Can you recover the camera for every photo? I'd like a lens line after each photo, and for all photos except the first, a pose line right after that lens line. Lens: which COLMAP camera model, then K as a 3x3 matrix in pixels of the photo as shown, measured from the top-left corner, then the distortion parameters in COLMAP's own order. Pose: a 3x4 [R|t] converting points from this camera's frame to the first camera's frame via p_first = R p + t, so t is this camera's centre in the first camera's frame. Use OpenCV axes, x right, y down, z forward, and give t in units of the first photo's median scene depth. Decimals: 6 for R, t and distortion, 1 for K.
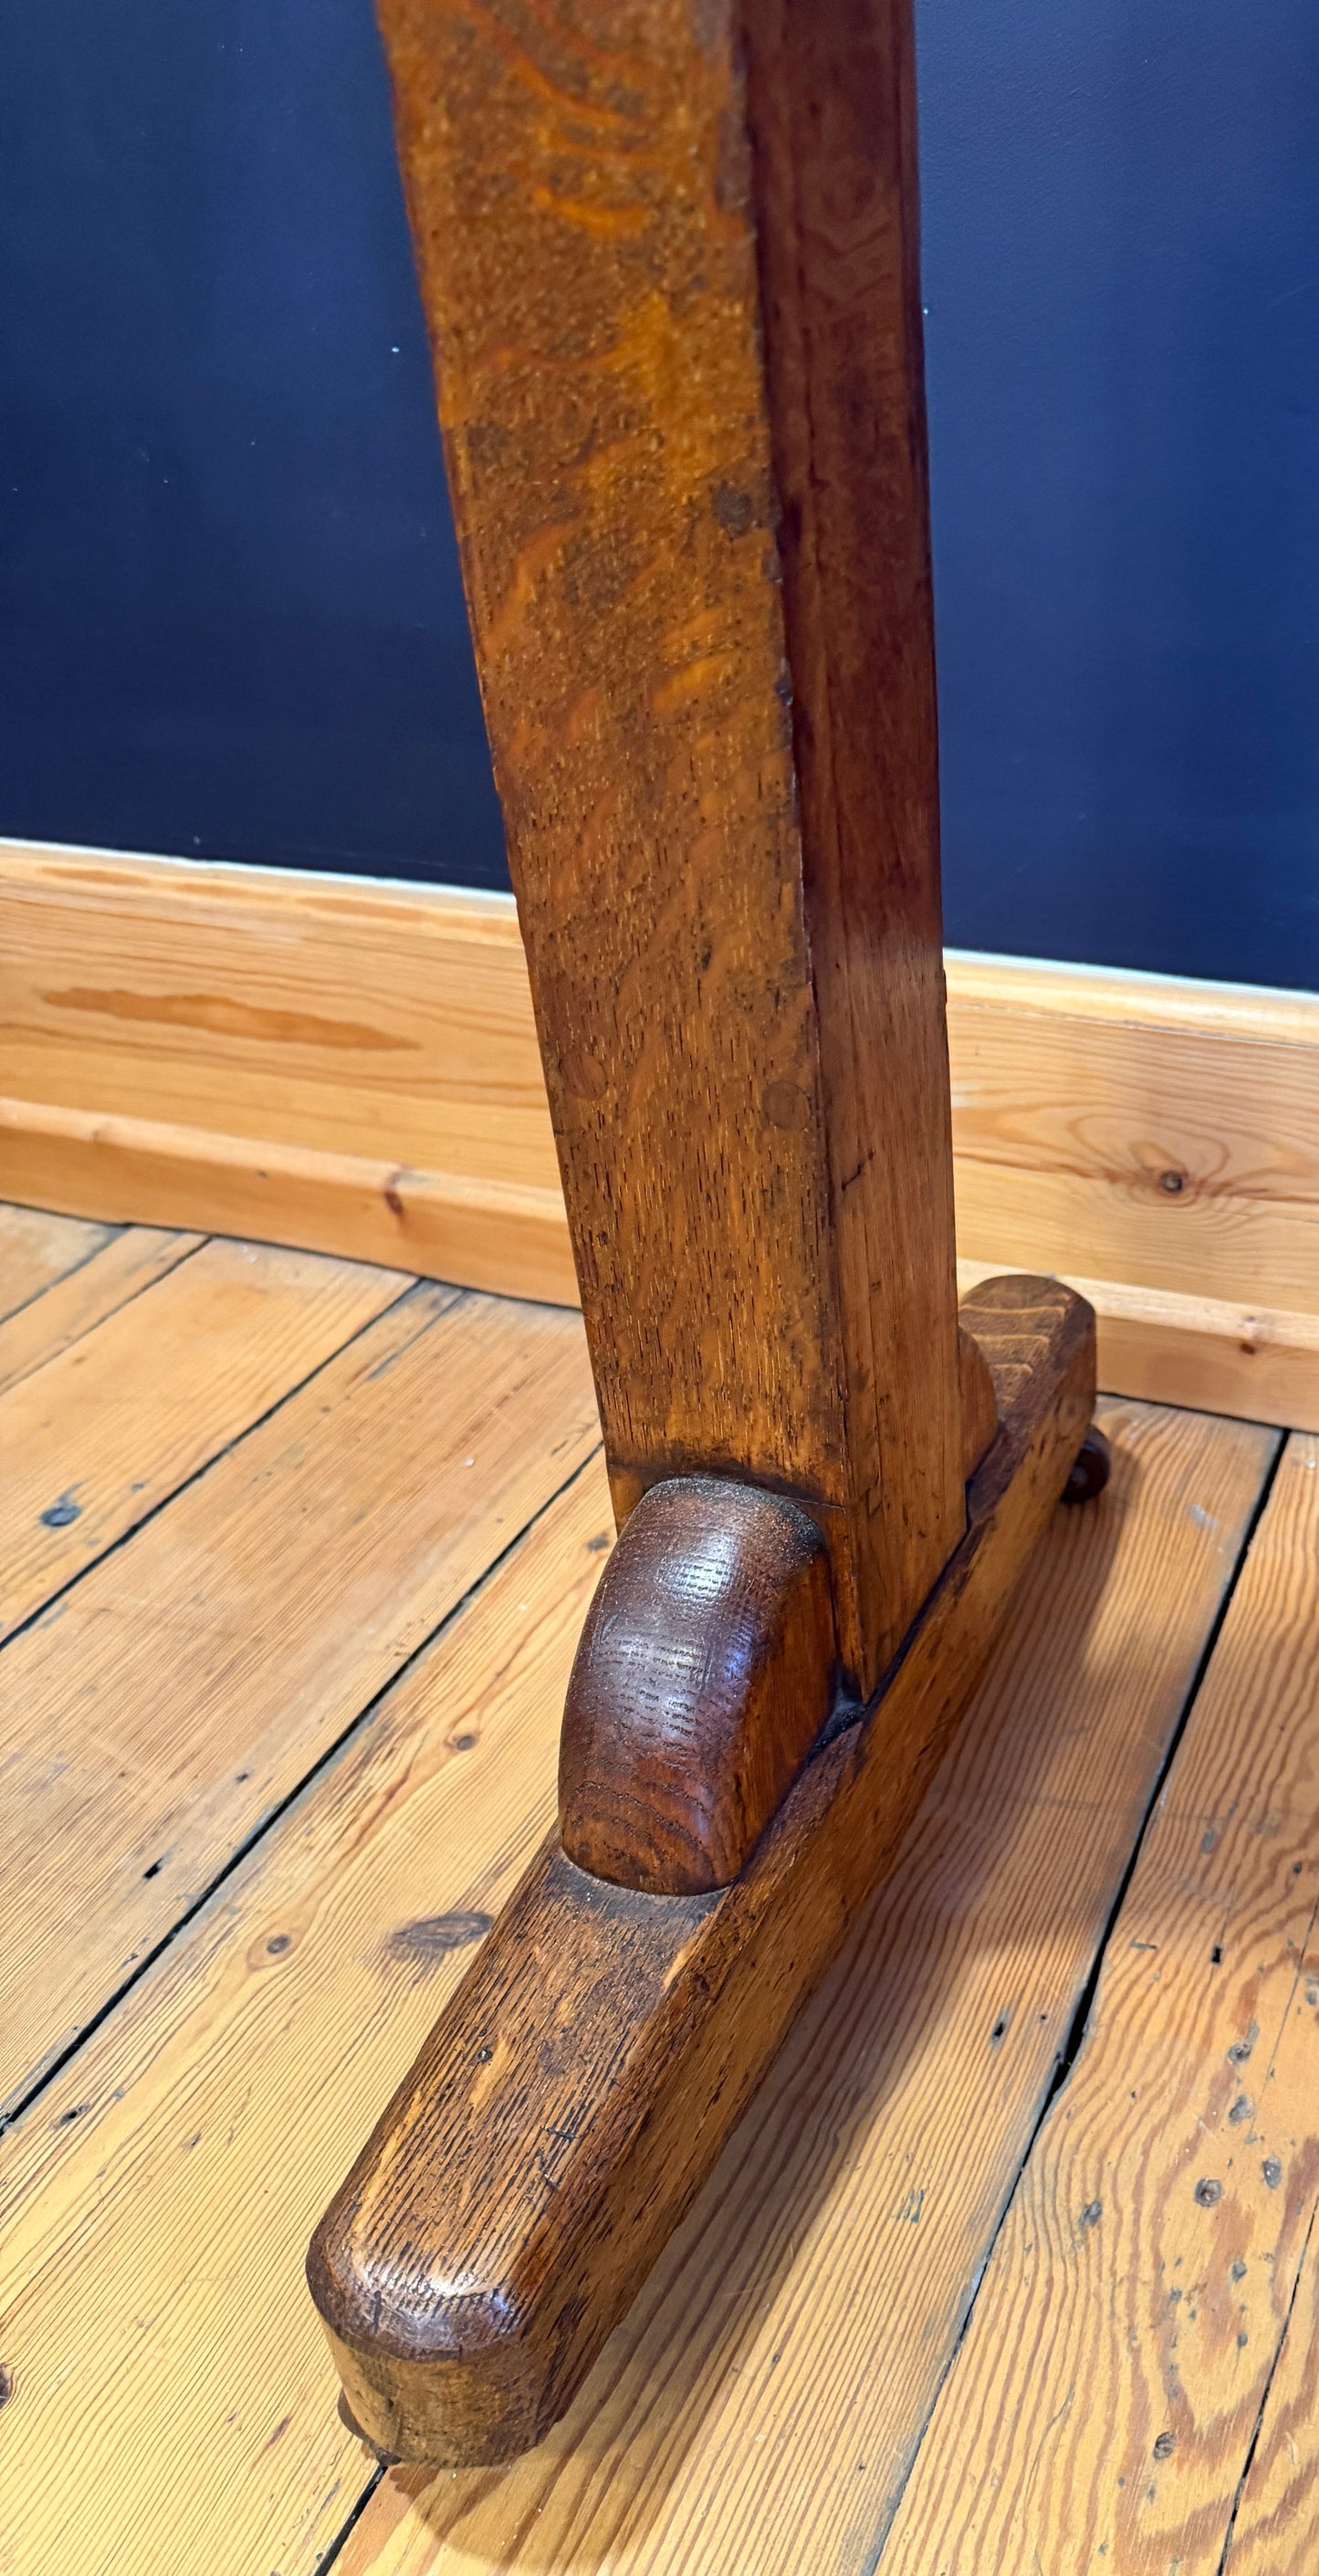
lens RADIAL K [[1970.6, 0, 1018.5], [0, 1970.6, 1300.7], [0, 0, 1]] dist [0.025903, -0.054083]
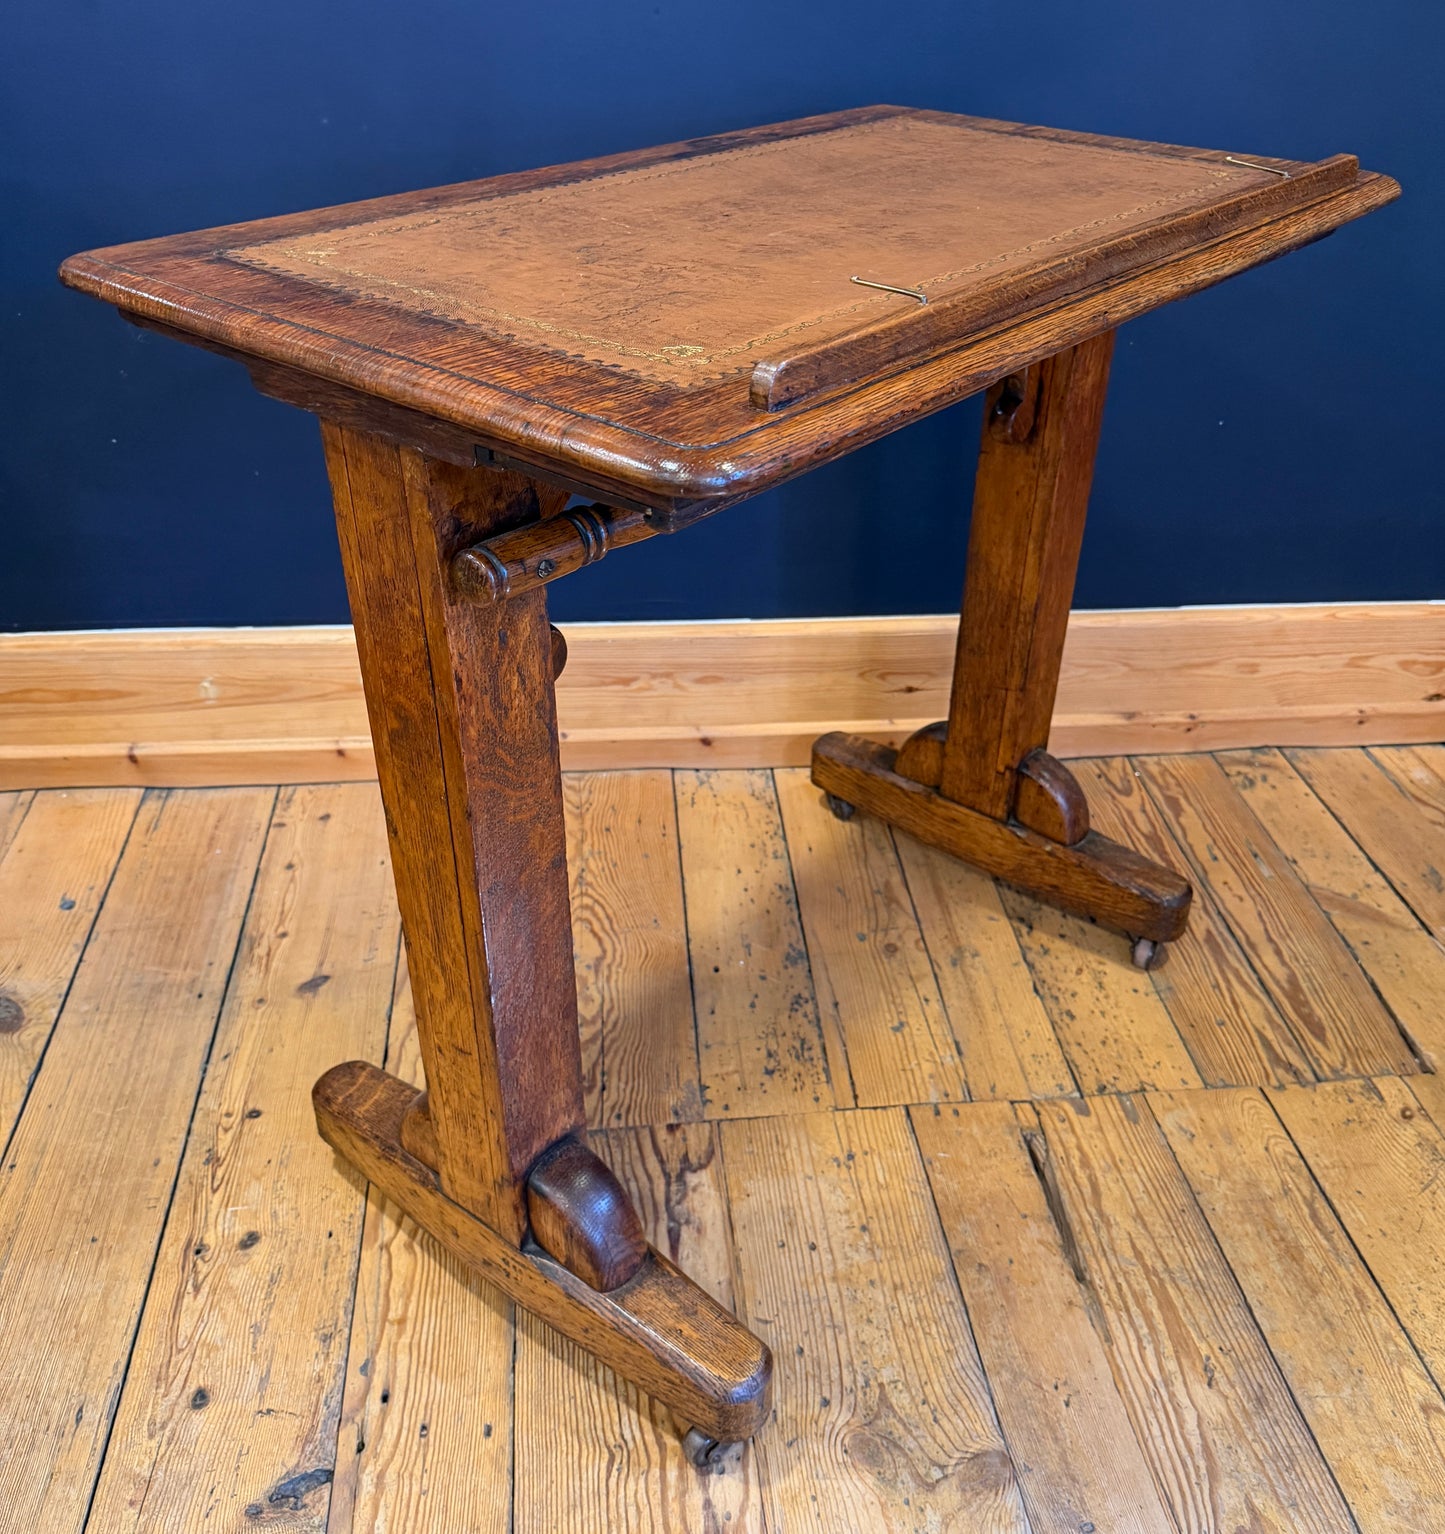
lens RADIAL K [[1425.1, 0, 753.0], [0, 1425.1, 740.9], [0, 0, 1]] dist [0.038056, 0.000000]
pose [[0.905206, -0.198903, 0.375553, -0.392758], [0.184516, 0.980017, 0.074298, -0.085163], [-0.382827, 0.002040, 0.923818, -1.214920]]
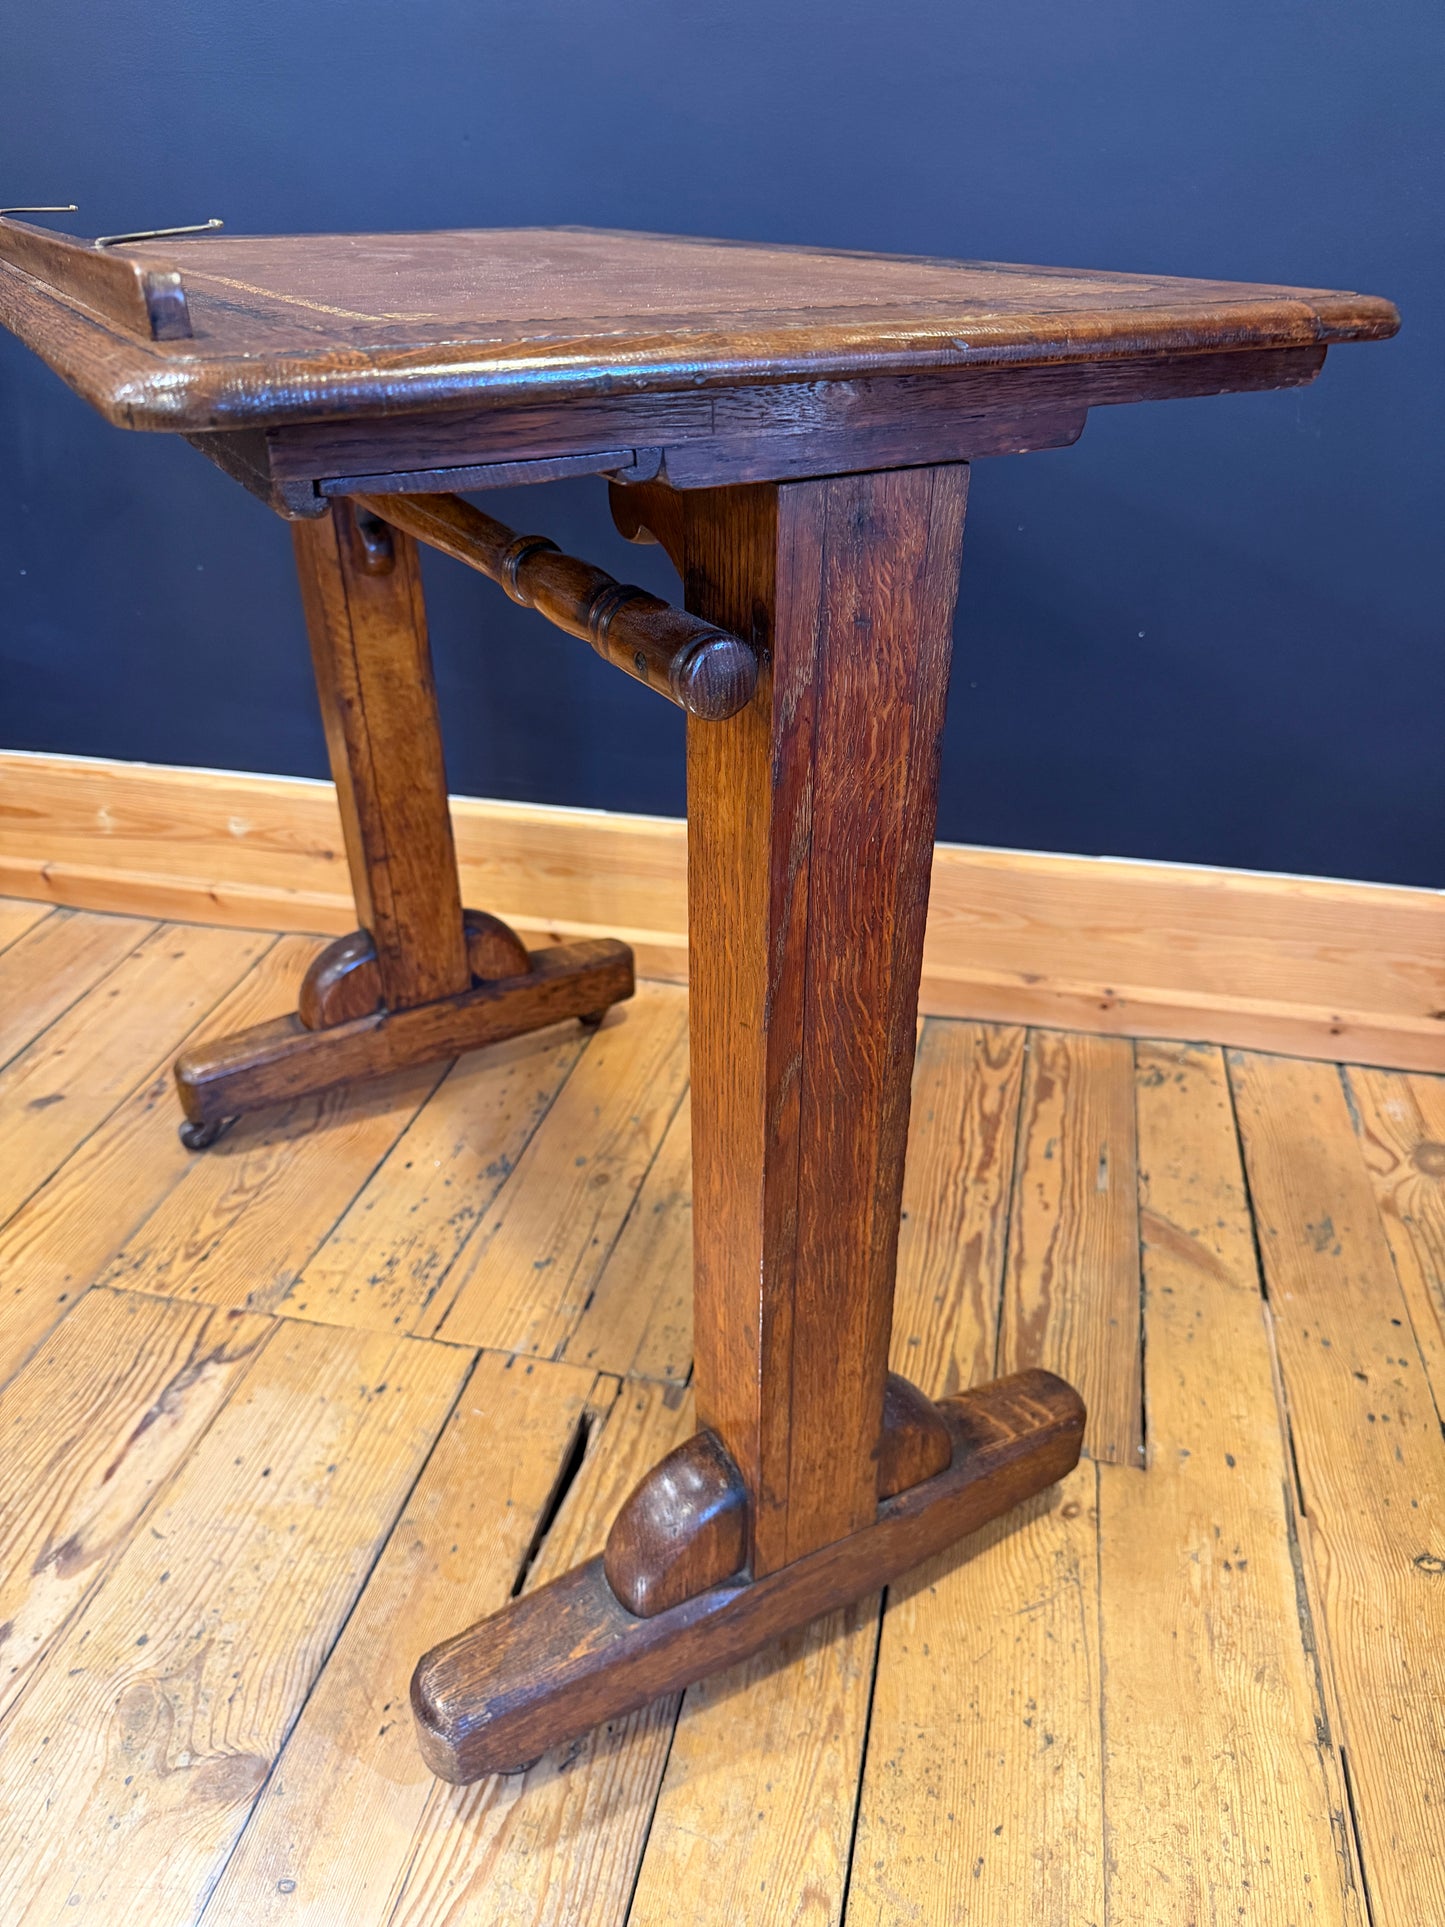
lens RADIAL K [[1353.8, 0, 713.4], [0, 1353.8, 958.6], [0, 0, 1]] dist [0.020966, -0.042529]
pose [[0.995530, -0.049280, 0.080566, 0.544027], [0.048633, 0.998767, 0.009968, 0.110418], [-0.080958, -0.006005, 0.996699, -1.118793]]
